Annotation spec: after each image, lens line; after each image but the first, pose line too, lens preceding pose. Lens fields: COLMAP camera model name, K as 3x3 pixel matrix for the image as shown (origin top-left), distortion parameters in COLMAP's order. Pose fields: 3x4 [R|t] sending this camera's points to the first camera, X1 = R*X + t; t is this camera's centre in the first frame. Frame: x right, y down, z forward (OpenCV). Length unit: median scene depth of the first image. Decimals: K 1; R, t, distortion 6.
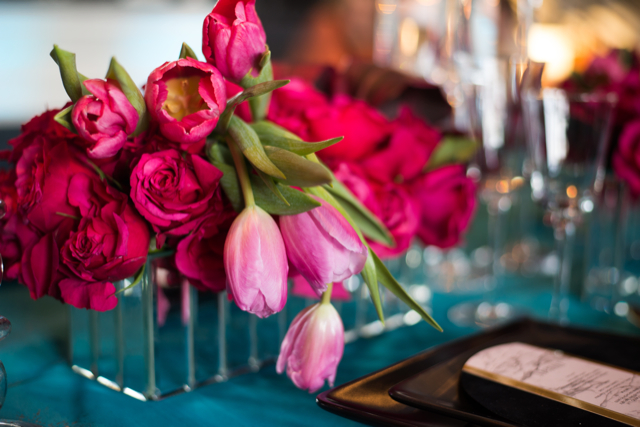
lens RADIAL K [[1052.1, 0, 319.5], [0, 1052.1, 214.0], [0, 0, 1]] dist [-0.114094, 0.000000]
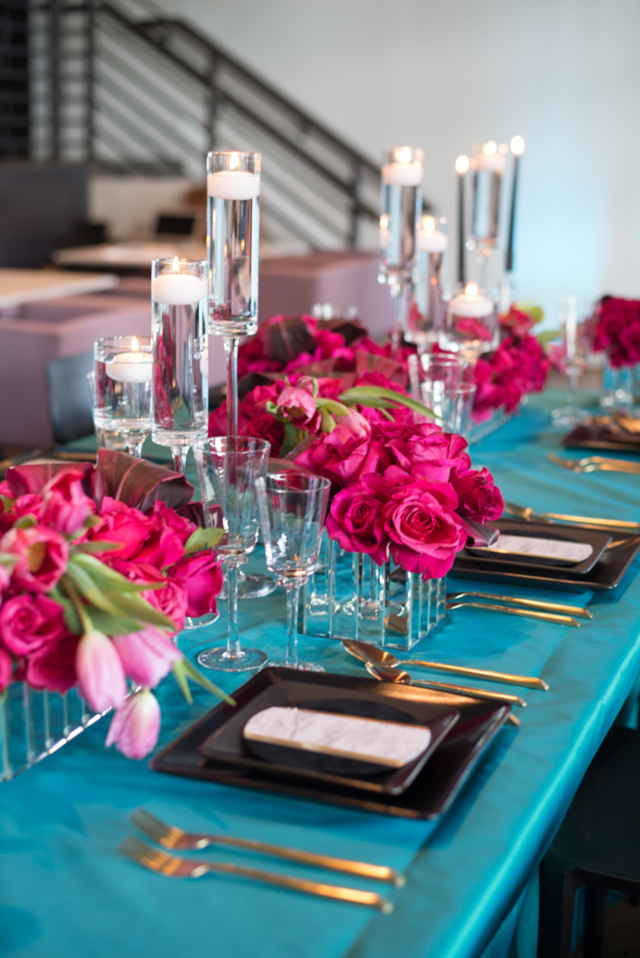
lens RADIAL K [[1574.8, 0, 319.8], [0, 1574.8, 478.6], [0, 0, 1]] dist [-0.114094, 0.000000]
pose [[0.942490, -0.088720, 0.322245, -0.411640], [0.062483, 0.993899, 0.090890, -0.359790], [-0.328342, -0.065528, 0.942283, -0.948610]]
